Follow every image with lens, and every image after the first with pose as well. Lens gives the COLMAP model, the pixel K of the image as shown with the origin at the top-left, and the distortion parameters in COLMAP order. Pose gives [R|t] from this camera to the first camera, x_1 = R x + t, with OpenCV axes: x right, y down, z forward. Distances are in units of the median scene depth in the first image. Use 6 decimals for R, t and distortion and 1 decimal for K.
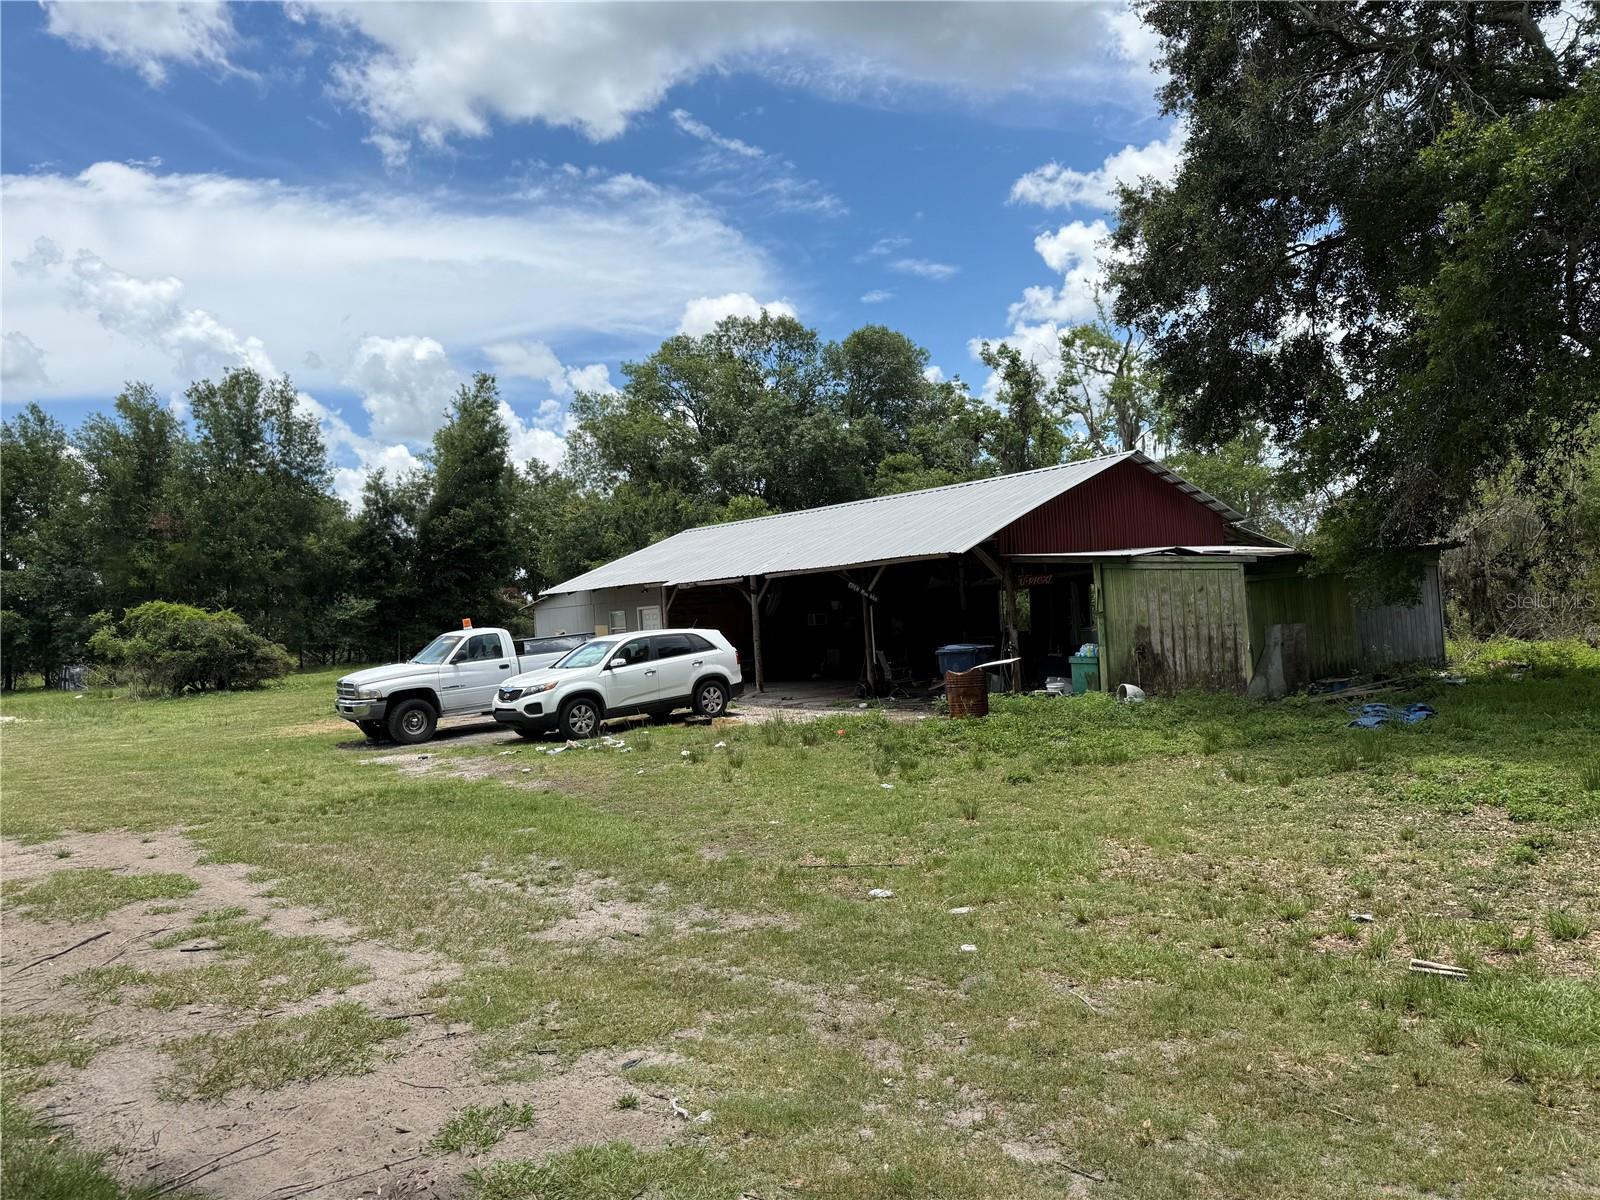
lens RADIAL K [[1127.0, 0, 800.0], [0, 1127.0, 600.0], [0, 0, 1]] dist [0.000282, -0.000166]
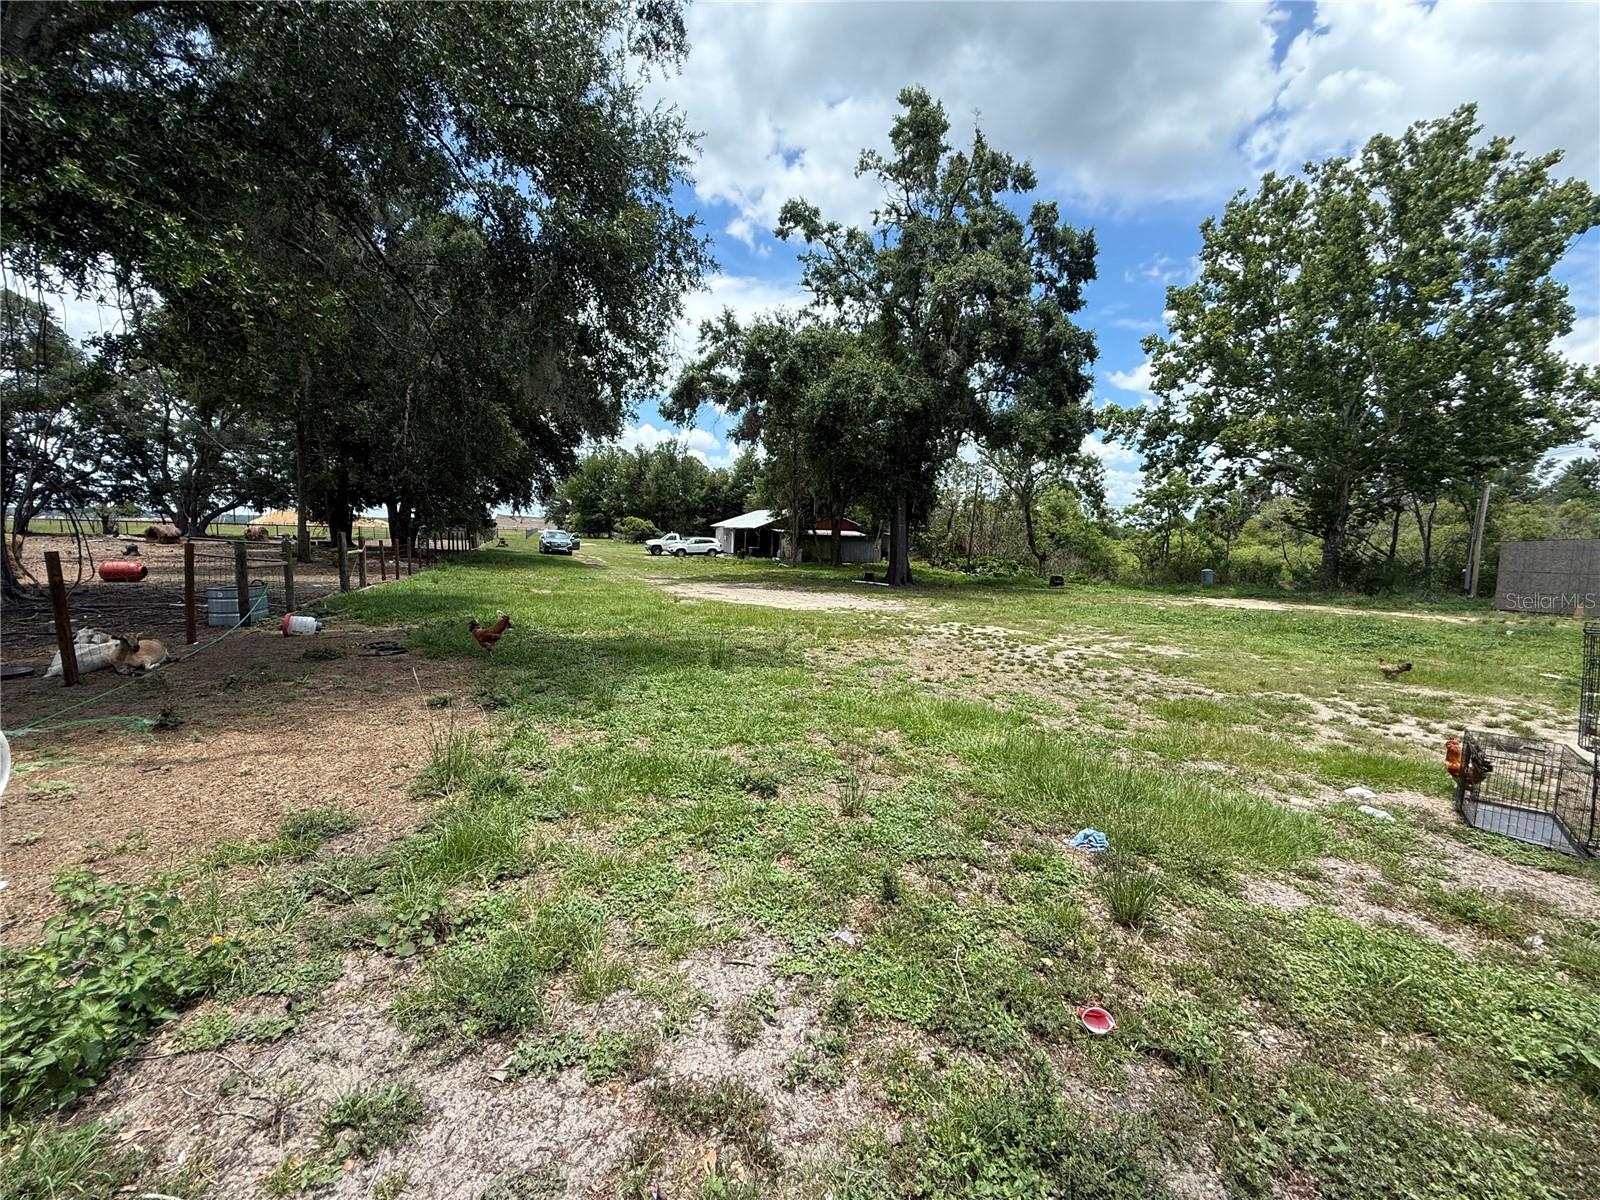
lens RADIAL K [[636.5, 0, 797.1], [0, 636.5, 597.7], [0, 0, 1]] dist [0.001279, 0.000396]
pose [[0.938773, 0.129525, -0.319264, 1.074937], [-0.090195, 0.986719, 0.135097, -0.115381], [0.332522, -0.098029, 0.937987, -1.336079]]
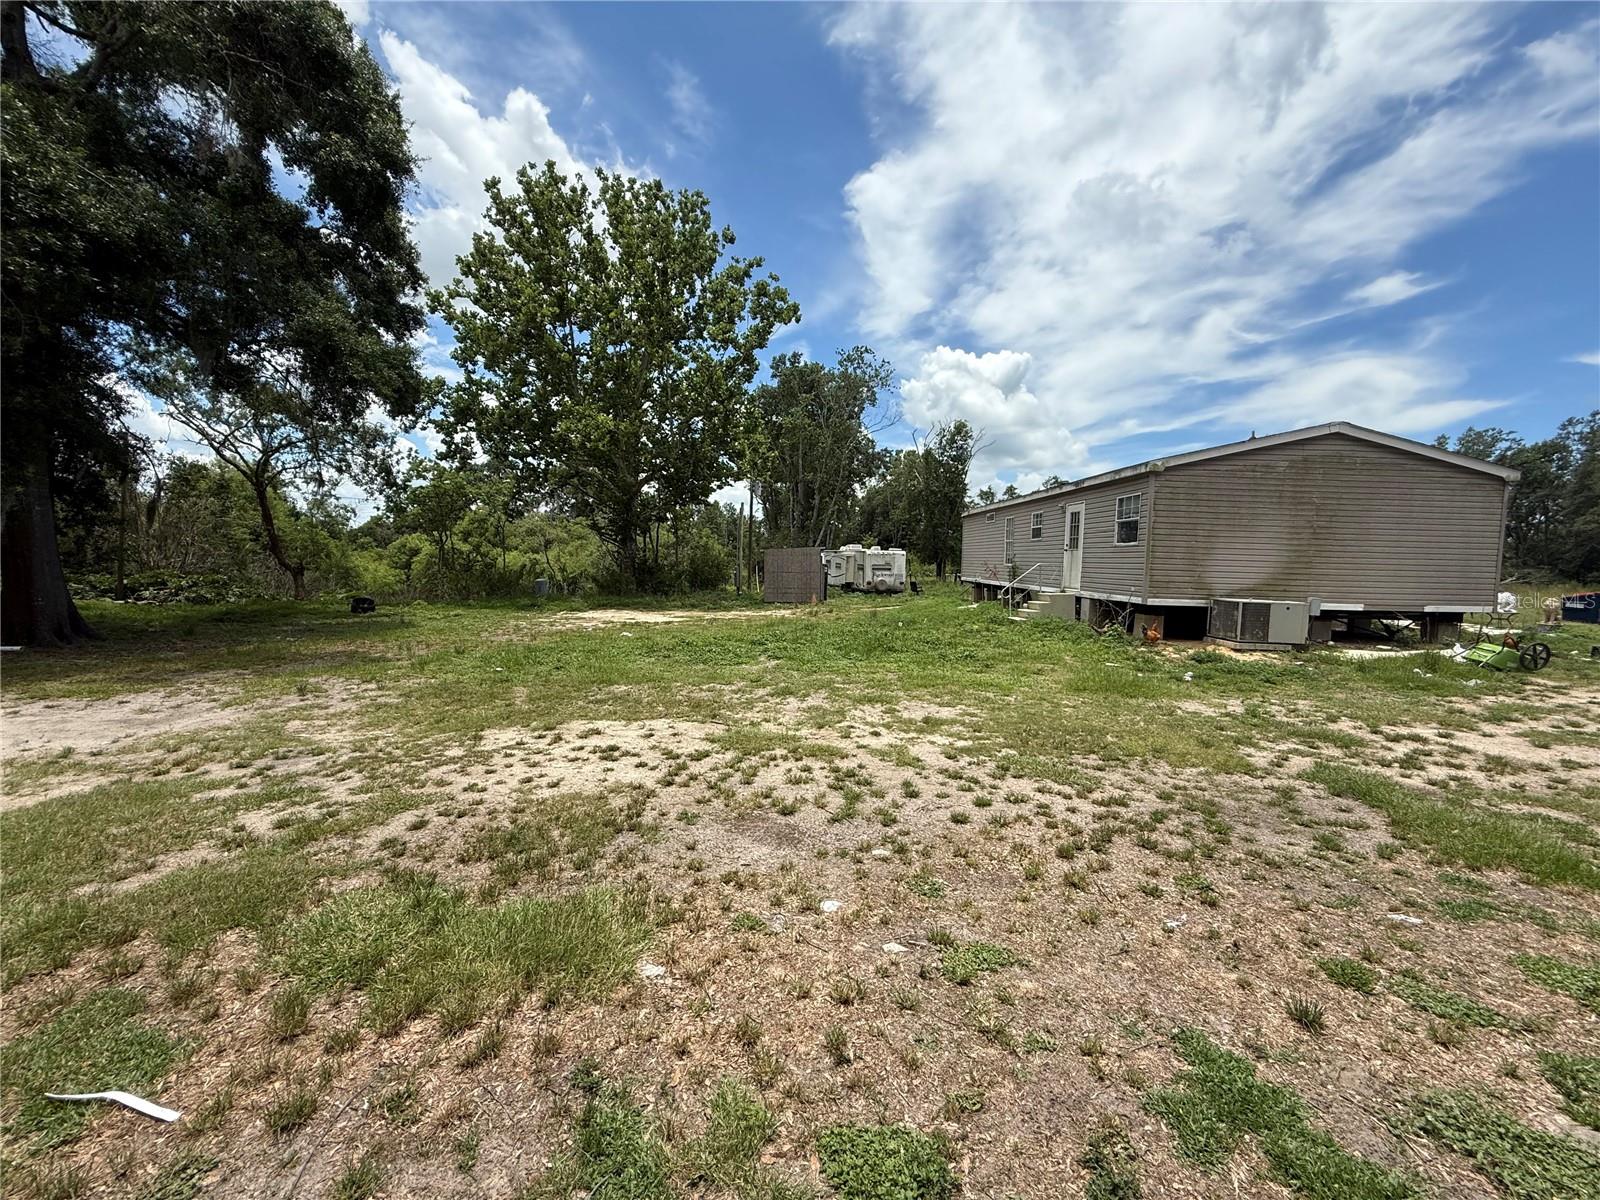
lens RADIAL K [[636.5, 0, 797.1], [0, 636.5, 597.7], [0, 0, 1]] dist [0.001279, 0.000396]
pose [[0.673374, 0.046868, 0.737815, 0.895729], [-0.084407, 0.996337, 0.013744, -0.093368], [-0.734467, -0.071532, 0.674864, -0.946493]]
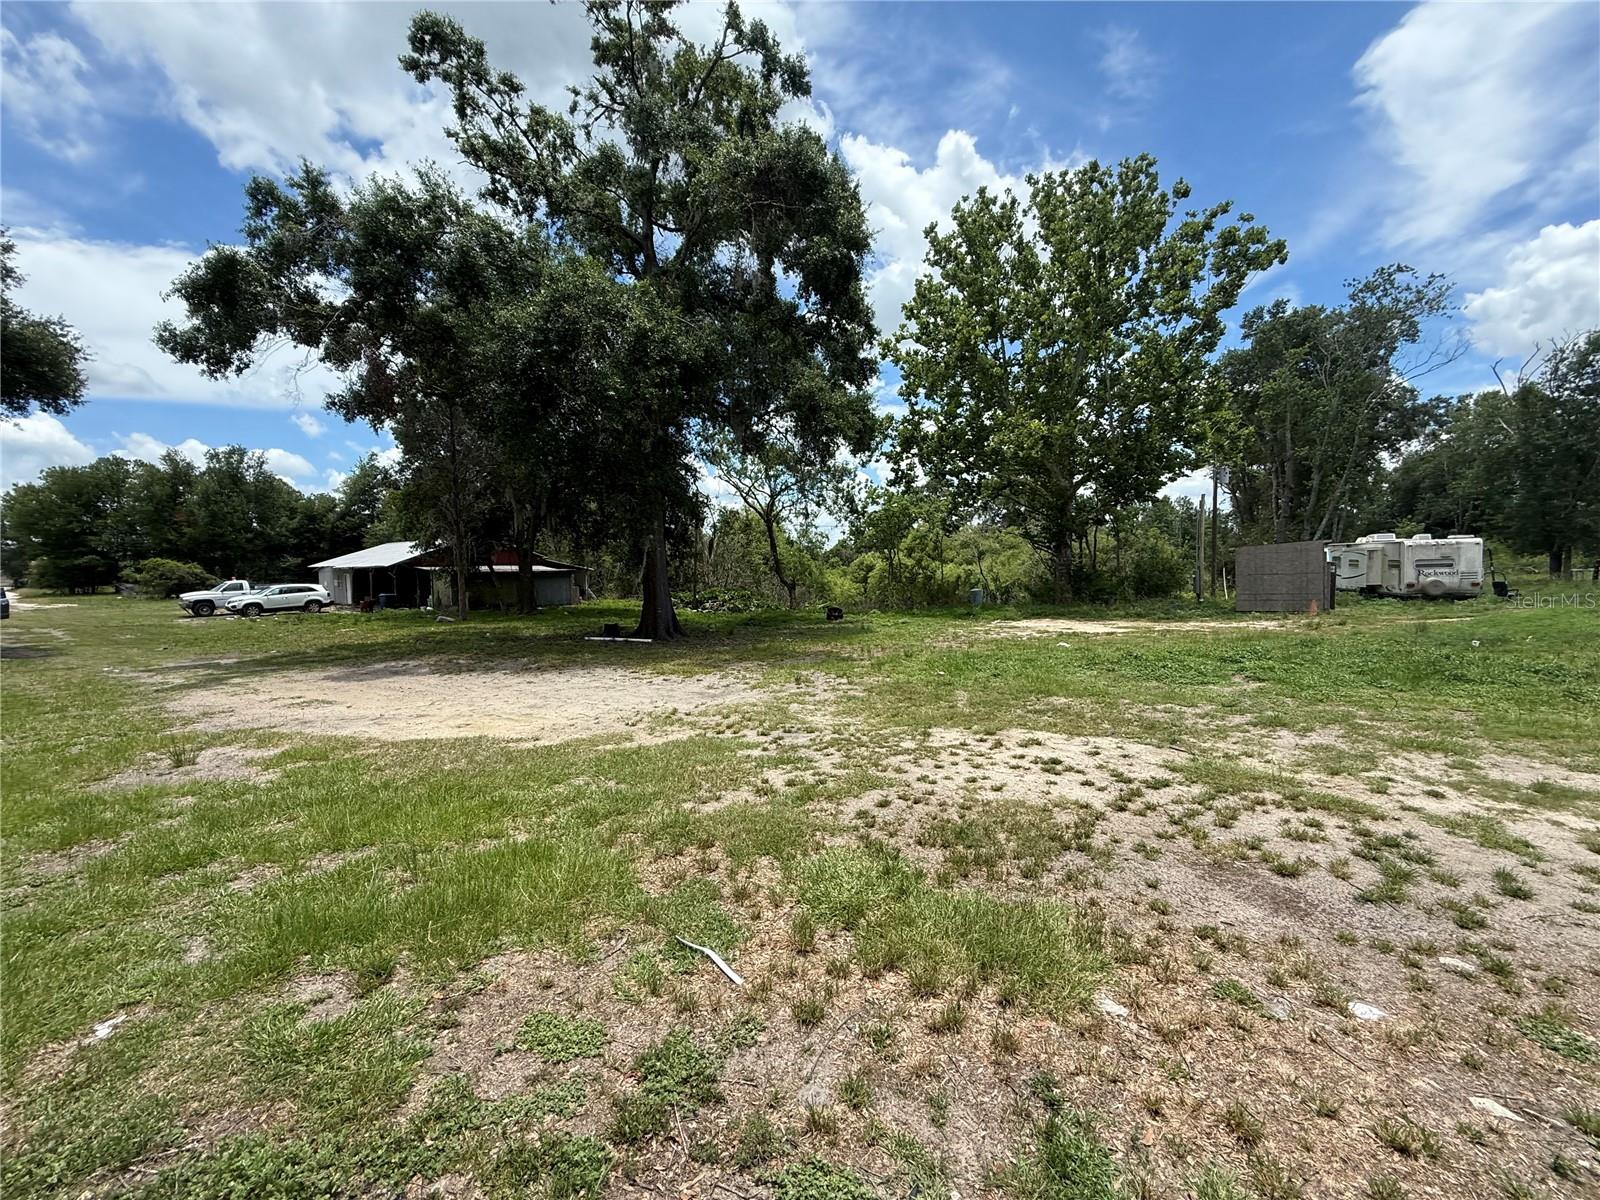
lens RADIAL K [[636.5, 0, 797.1], [0, 636.5, 597.7], [0, 0, 1]] dist [0.001279, 0.000396]
pose [[0.982929, 0.046914, 0.177905, 0.888212], [-0.055928, 0.997375, 0.045993, -0.091767], [-0.175281, -0.055158, 0.982972, -0.945383]]
